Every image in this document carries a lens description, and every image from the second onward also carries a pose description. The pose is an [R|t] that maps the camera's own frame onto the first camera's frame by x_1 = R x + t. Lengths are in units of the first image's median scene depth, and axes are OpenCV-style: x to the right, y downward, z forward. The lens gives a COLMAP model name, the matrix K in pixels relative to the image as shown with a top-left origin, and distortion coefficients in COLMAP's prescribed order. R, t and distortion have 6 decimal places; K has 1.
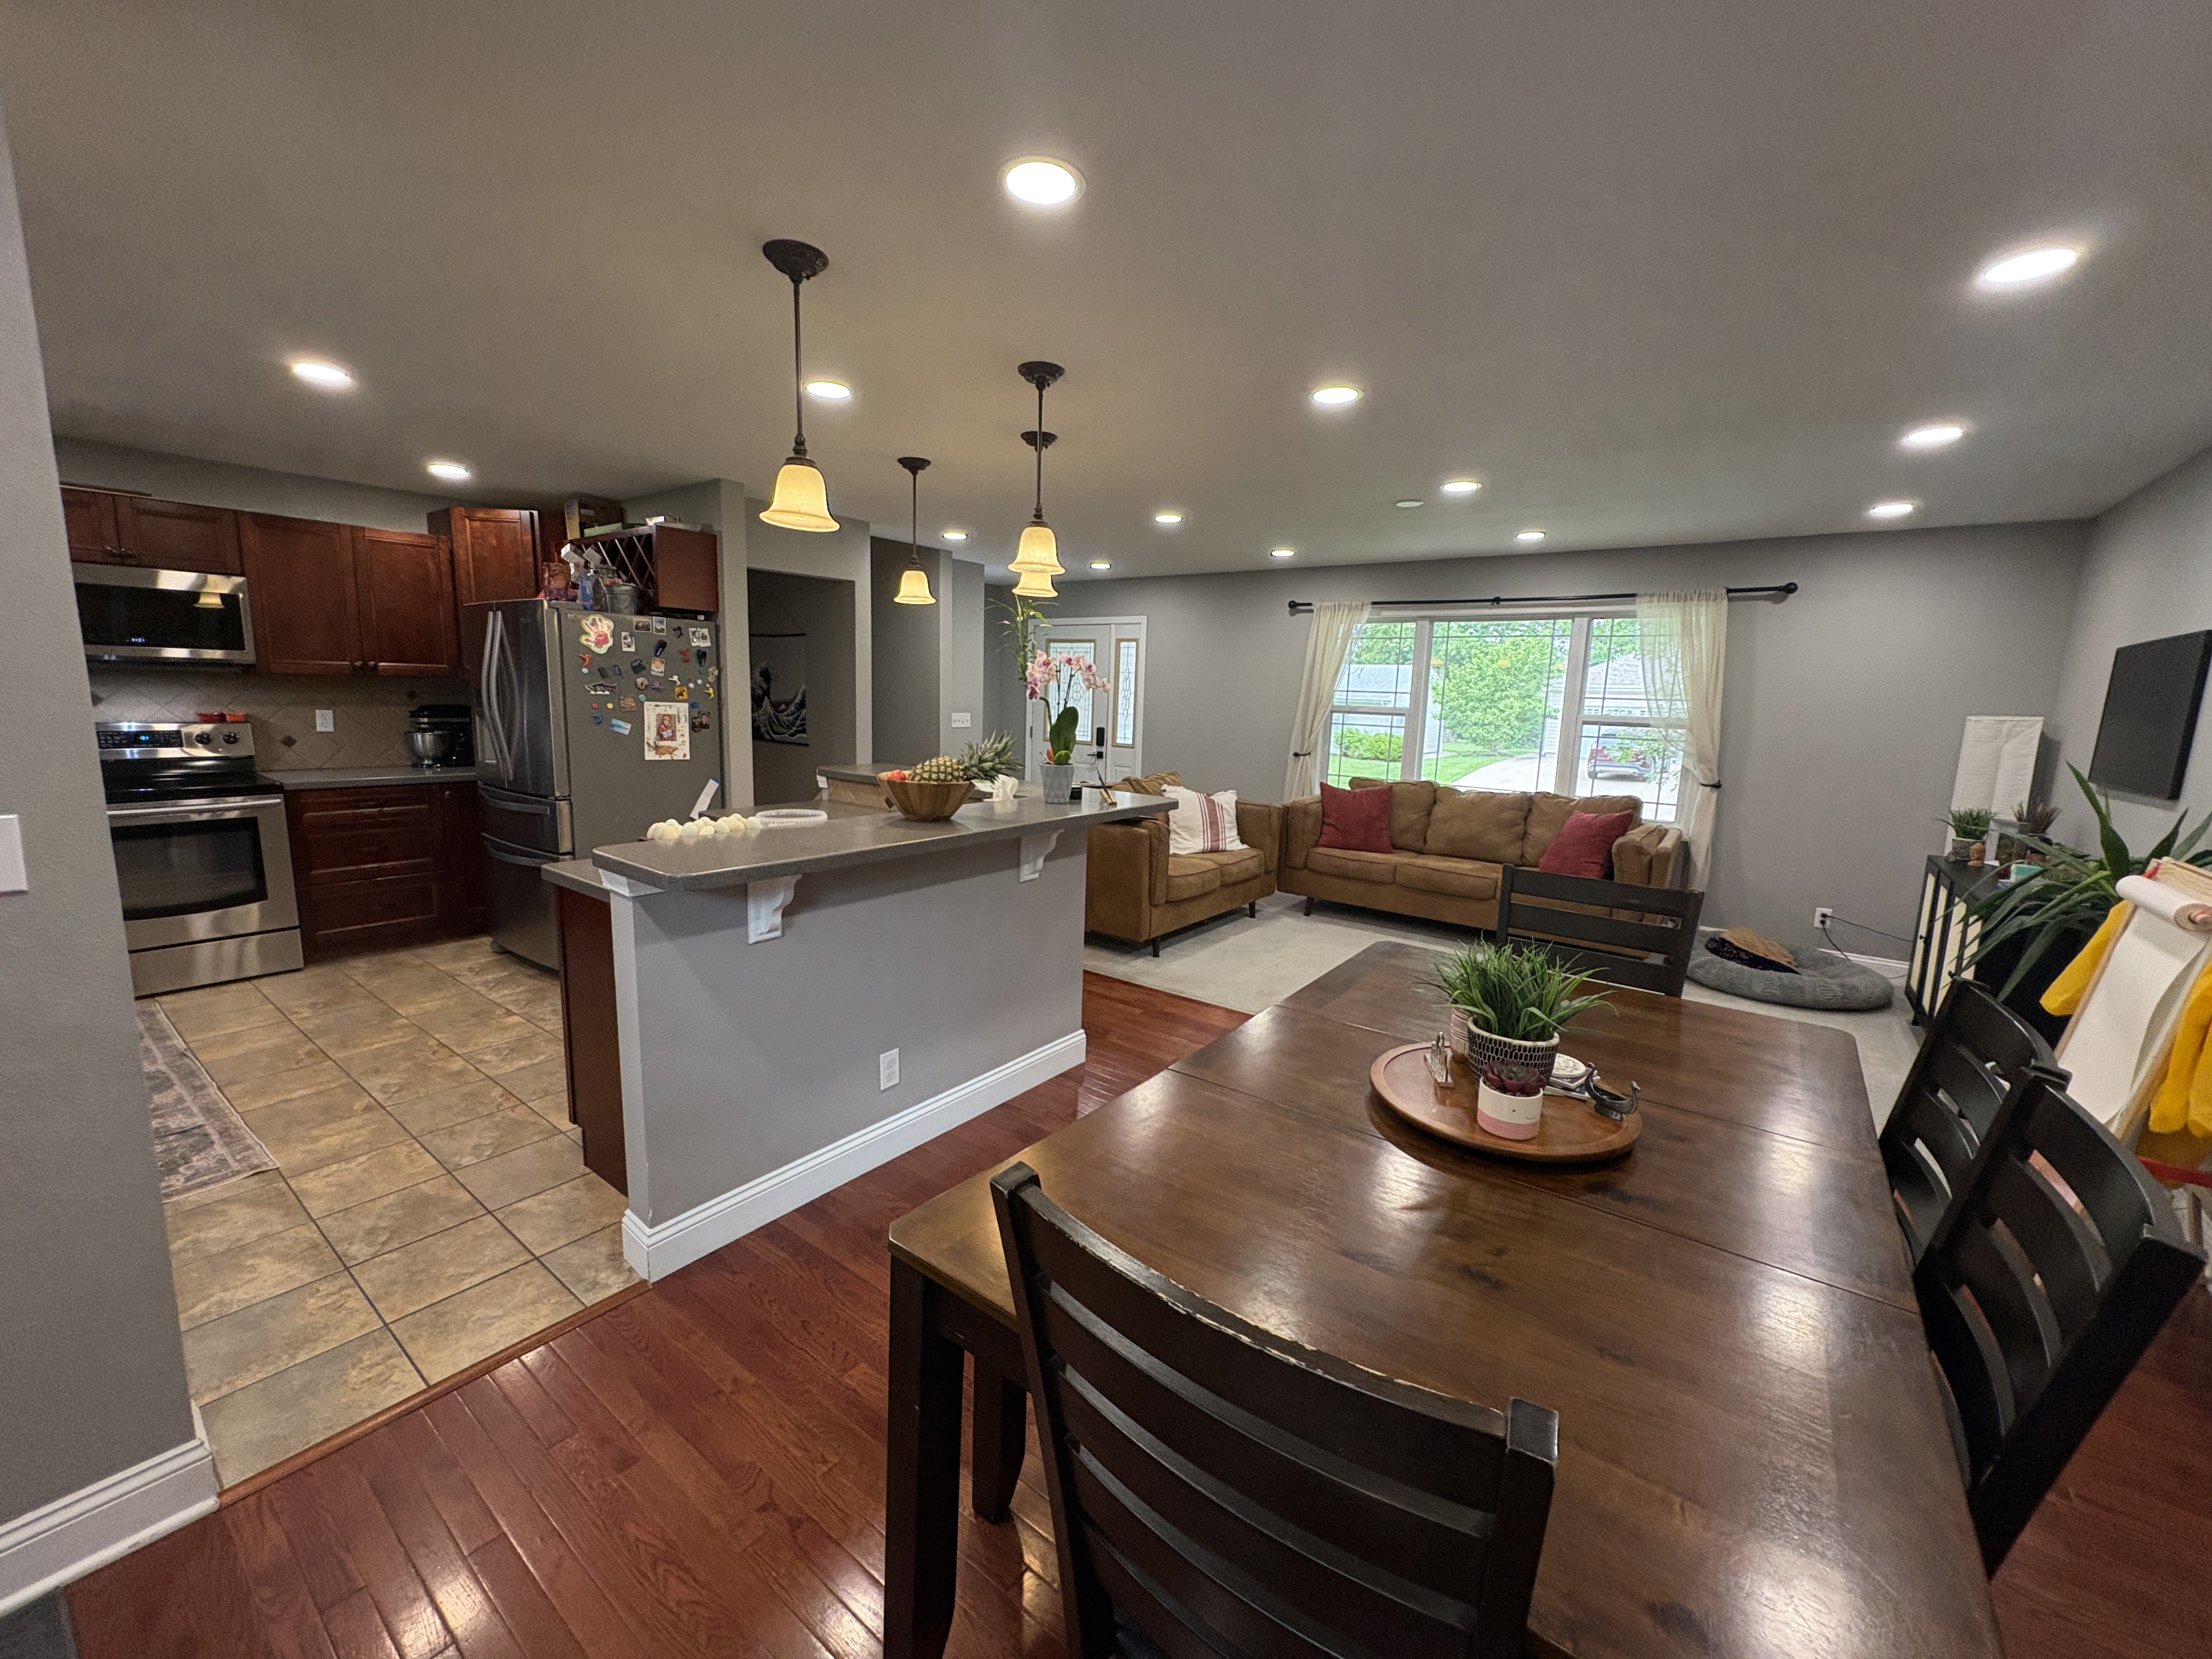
lens RADIAL K [[878.4, 0, 1111.3], [0, 878.4, 827.8], [0, 0, 1]] dist [-0.000227, -0.000101]
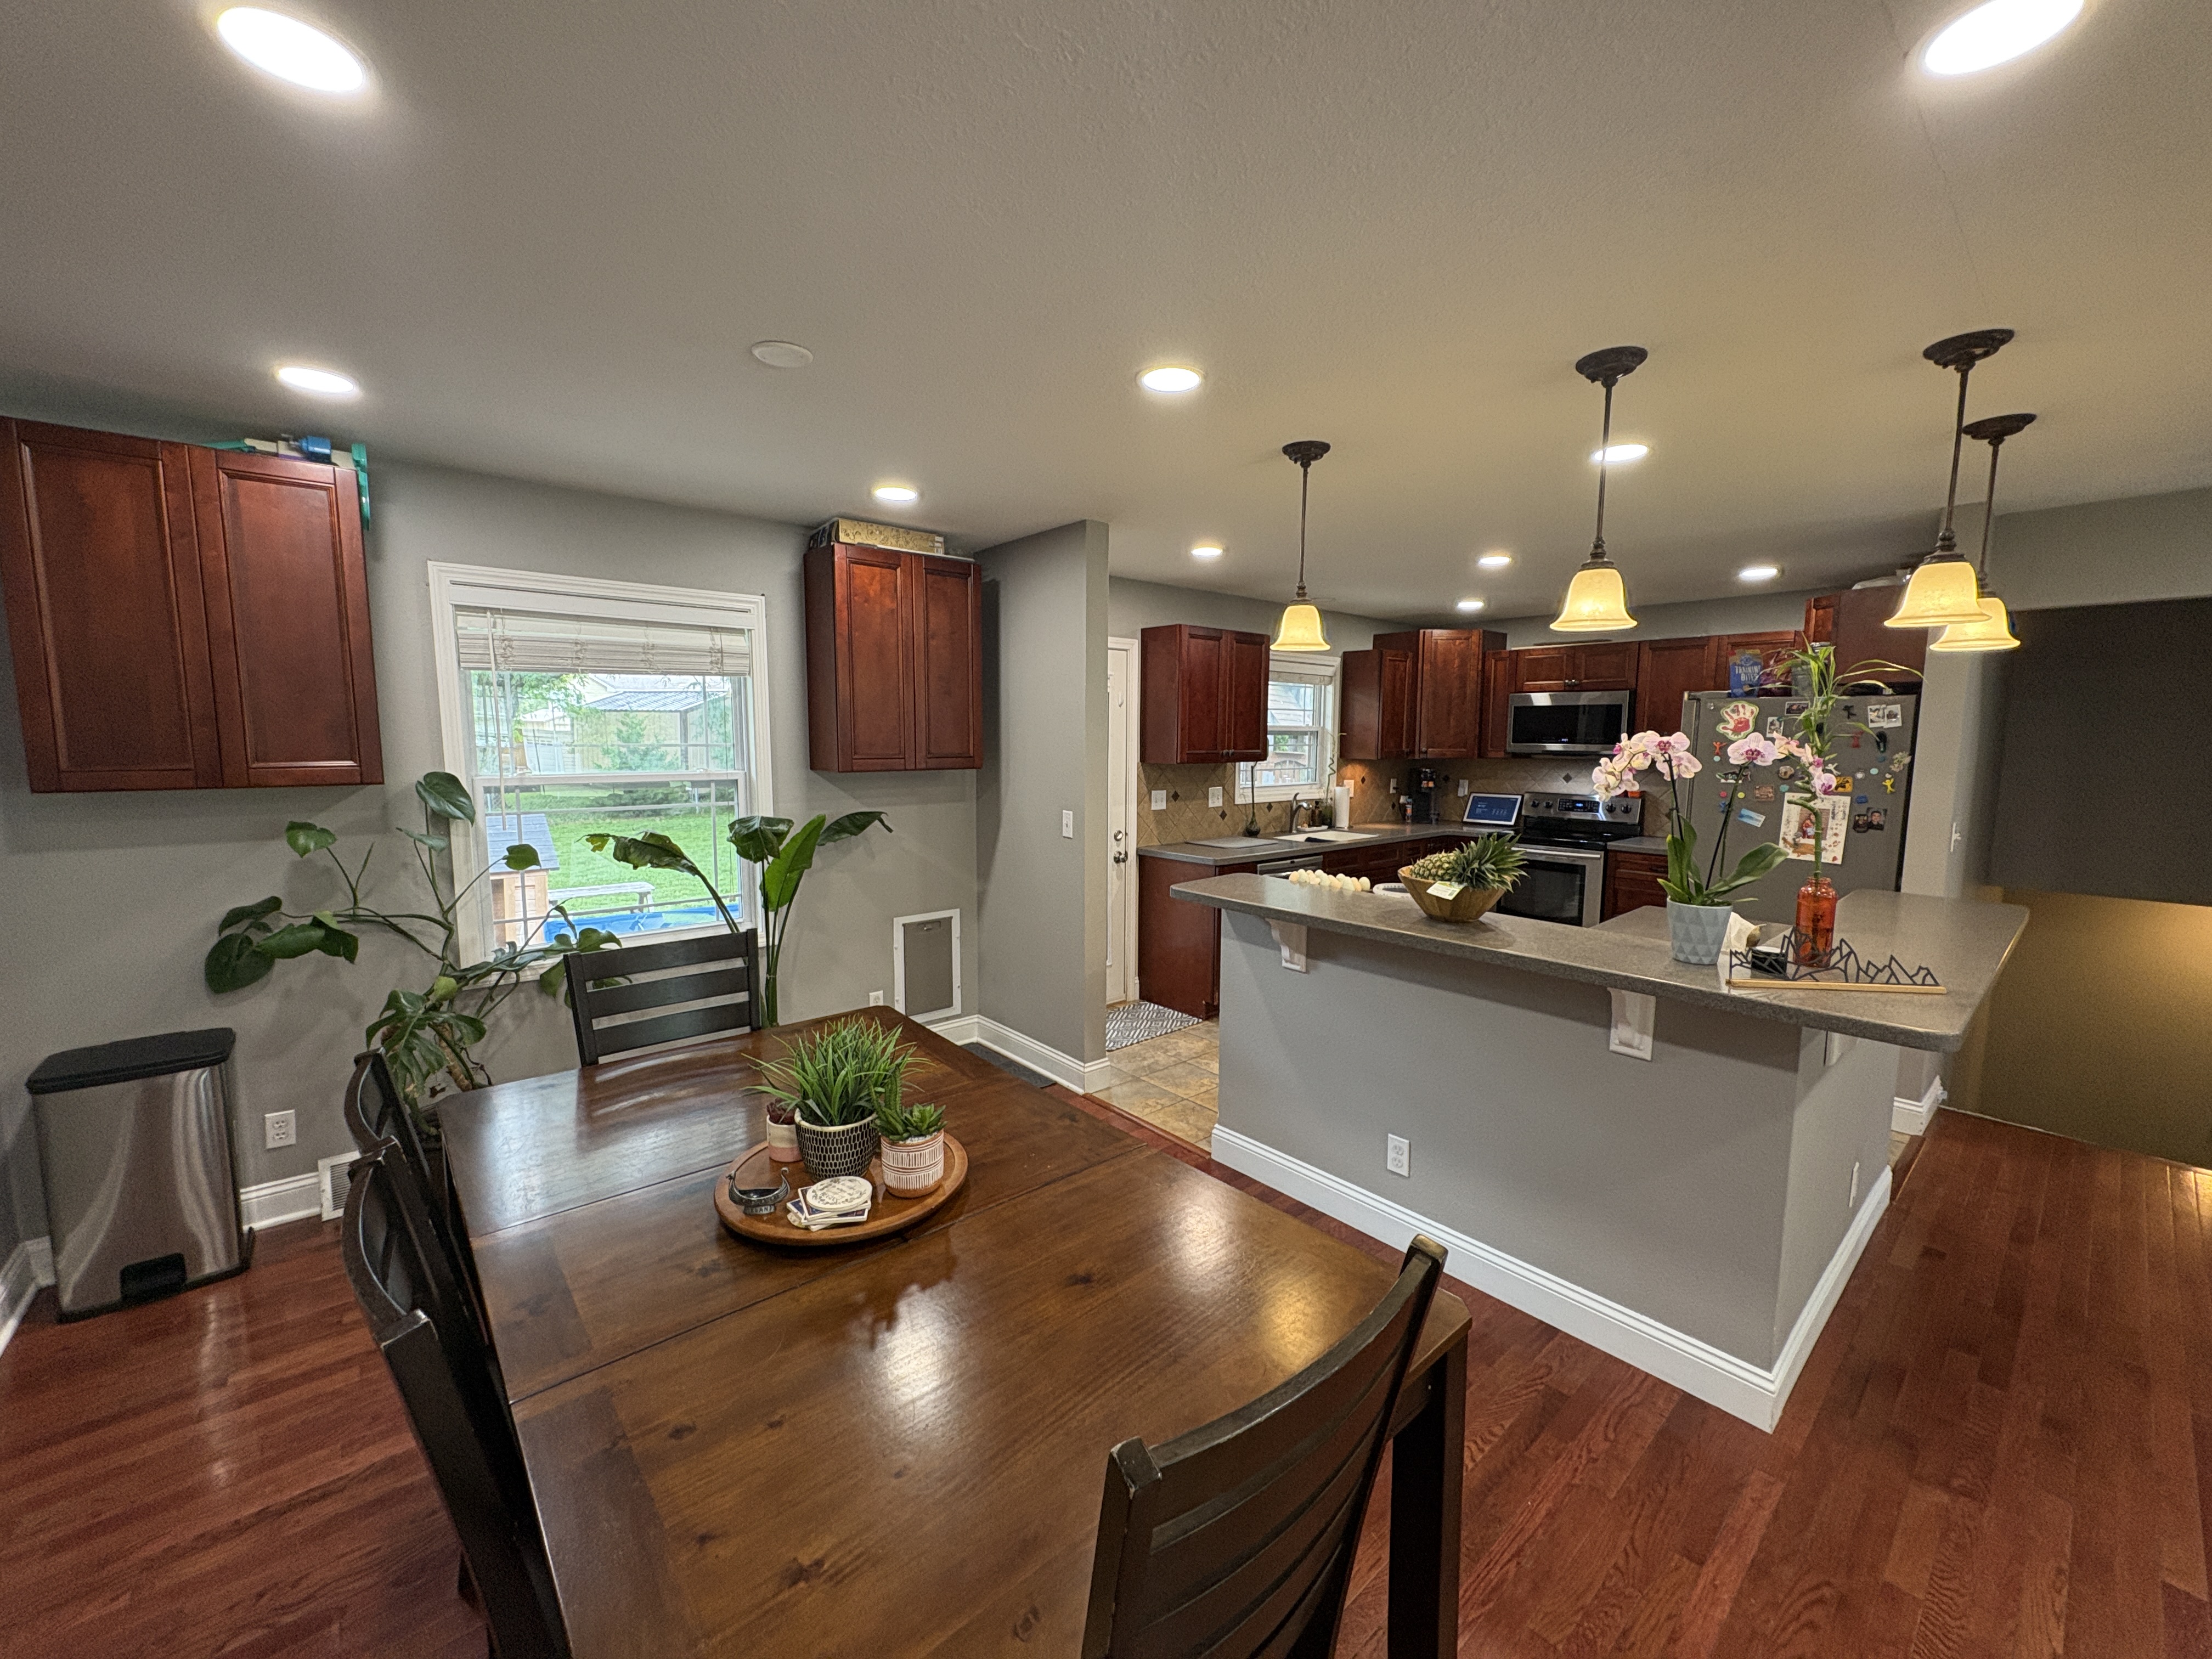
lens RADIAL K [[878.4, 0, 1108.6], [0, 878.4, 826.3], [0, 0, 1]] dist [-0.000227, -0.000101]
pose [[-0.211148, 0.071587, -0.974829, 0.486359], [-0.165434, 0.980309, 0.107823, -0.091962], [0.963352, 0.184037, -0.195147, 0.515041]]
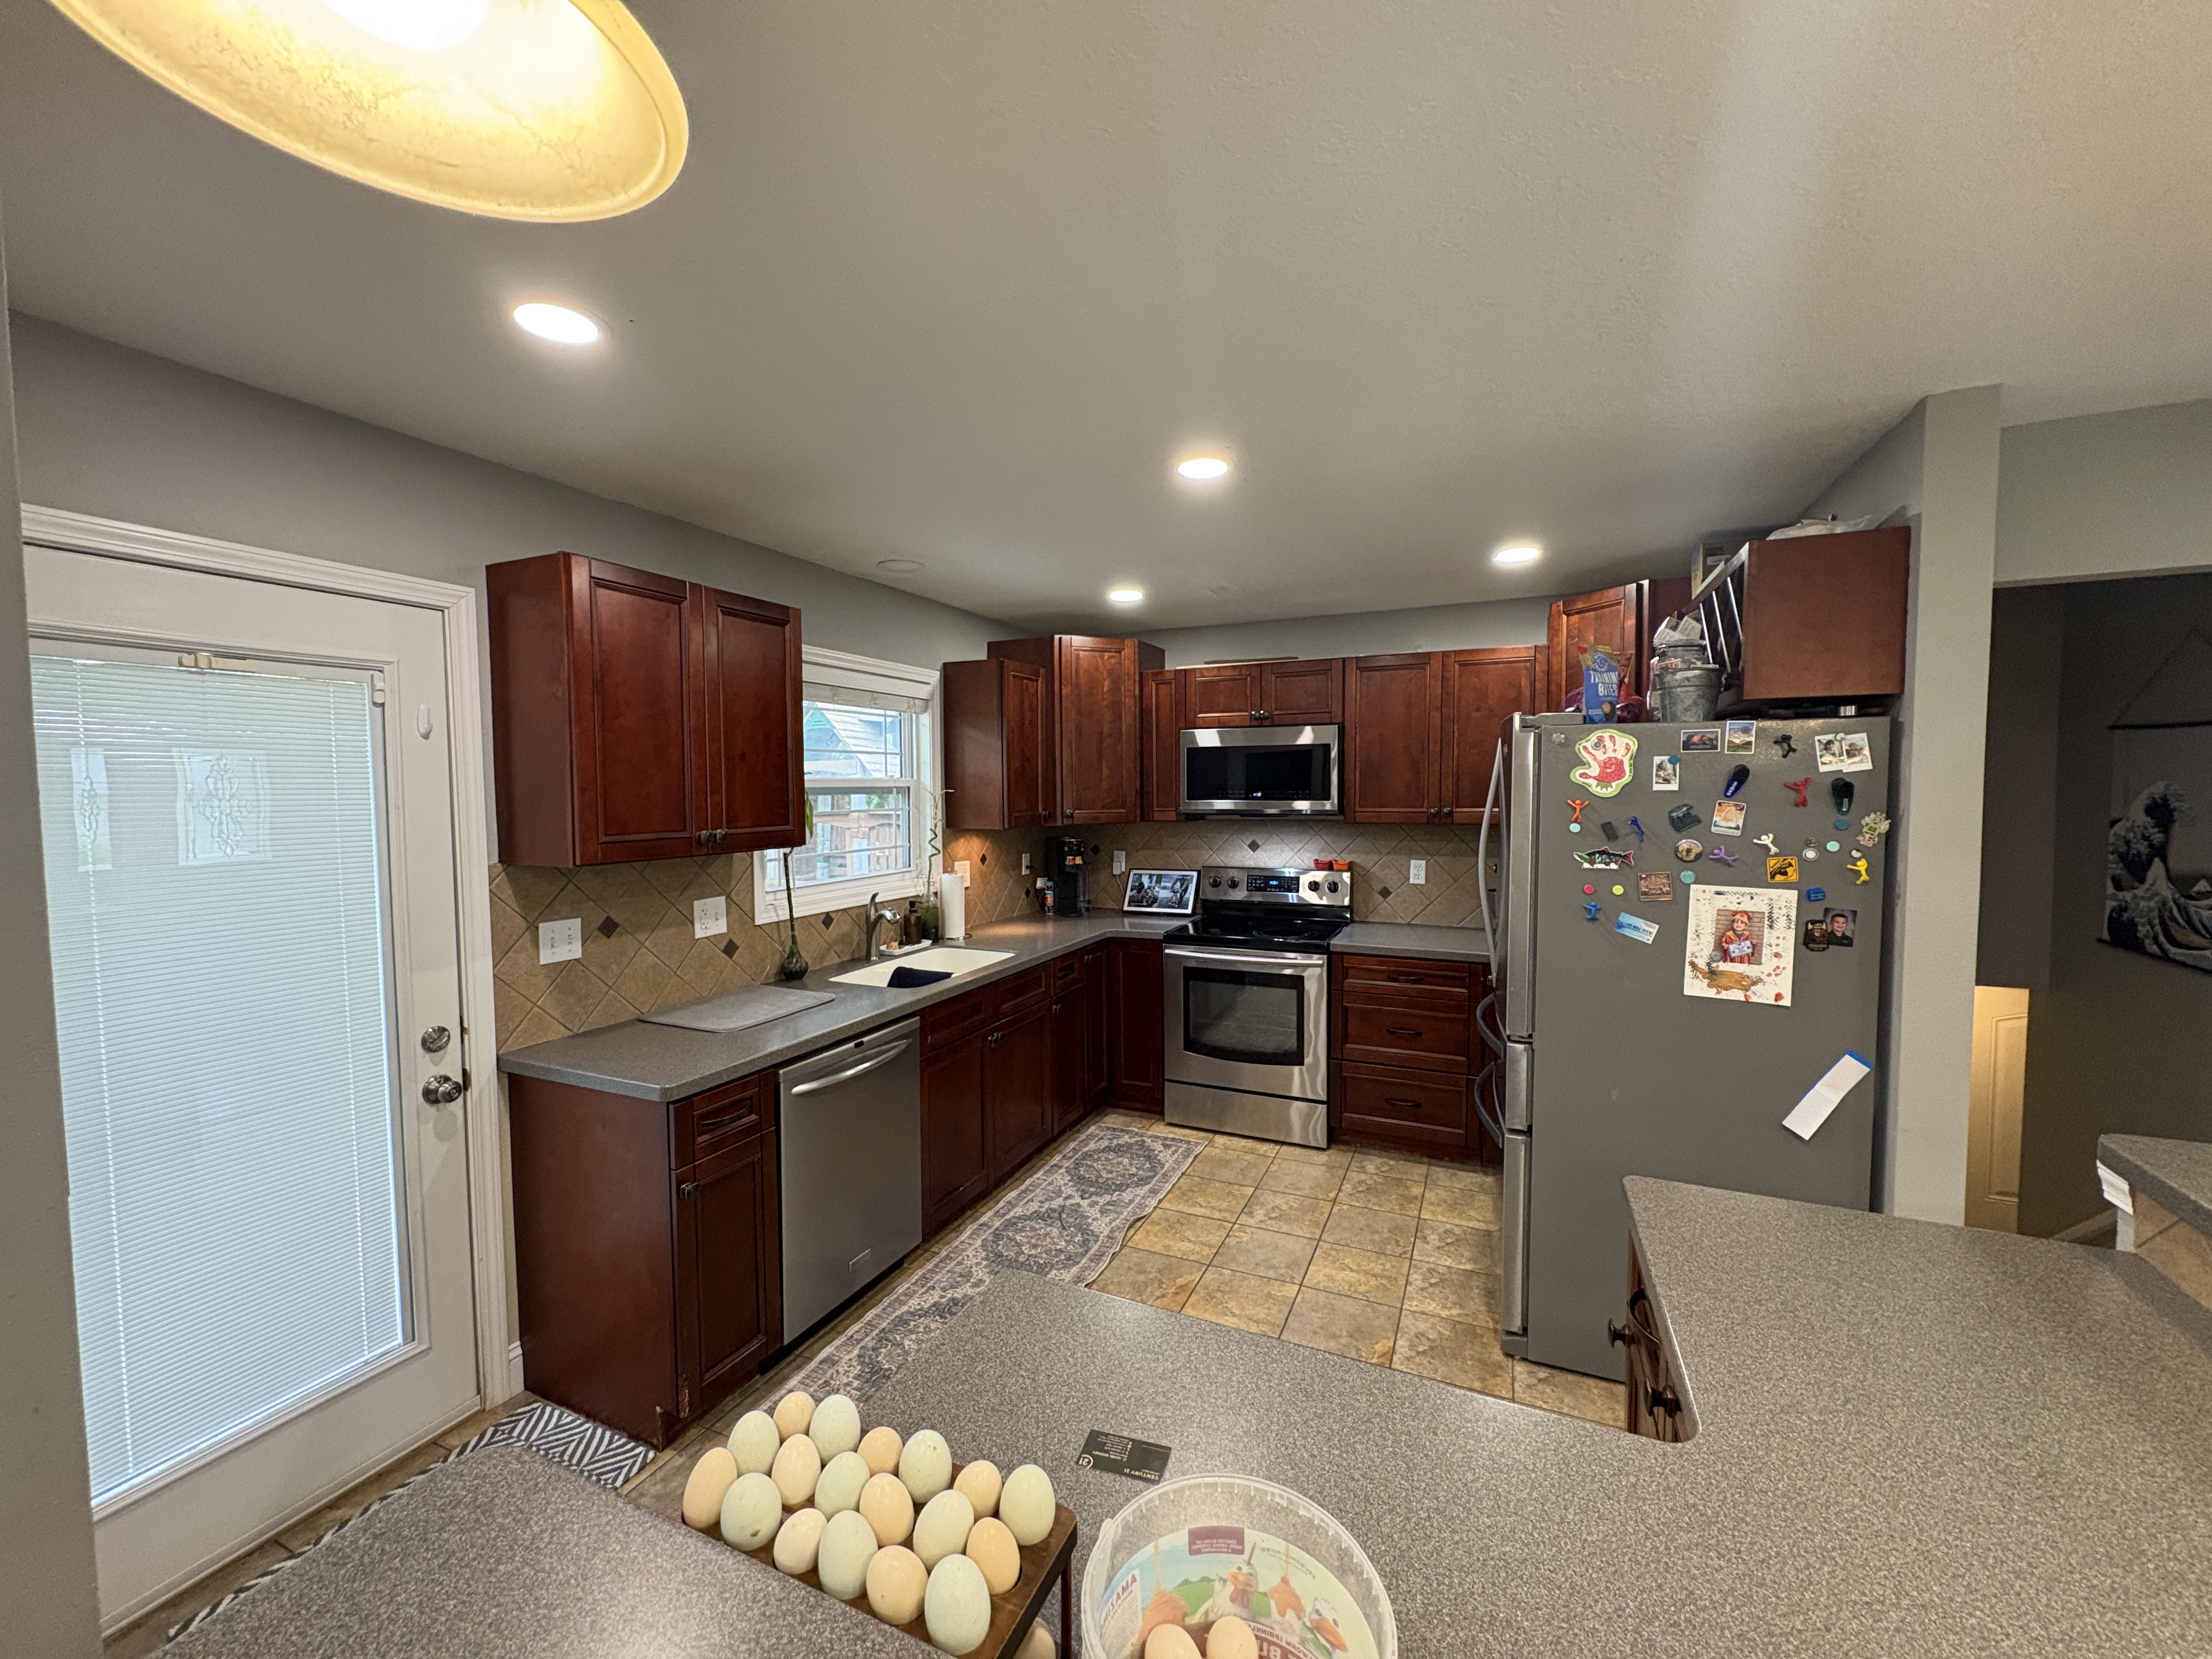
lens RADIAL K [[878.4, 0, 1105.1], [0, 878.4, 825.6], [0, 0, 1]] dist [-0.000227, -0.000101]
pose [[0.208816, 0.013425, -0.977863, -0.095697], [-0.138984, 0.990164, -0.016086, -0.121082], [0.968028, 0.139267, 0.208628, 0.549008]]
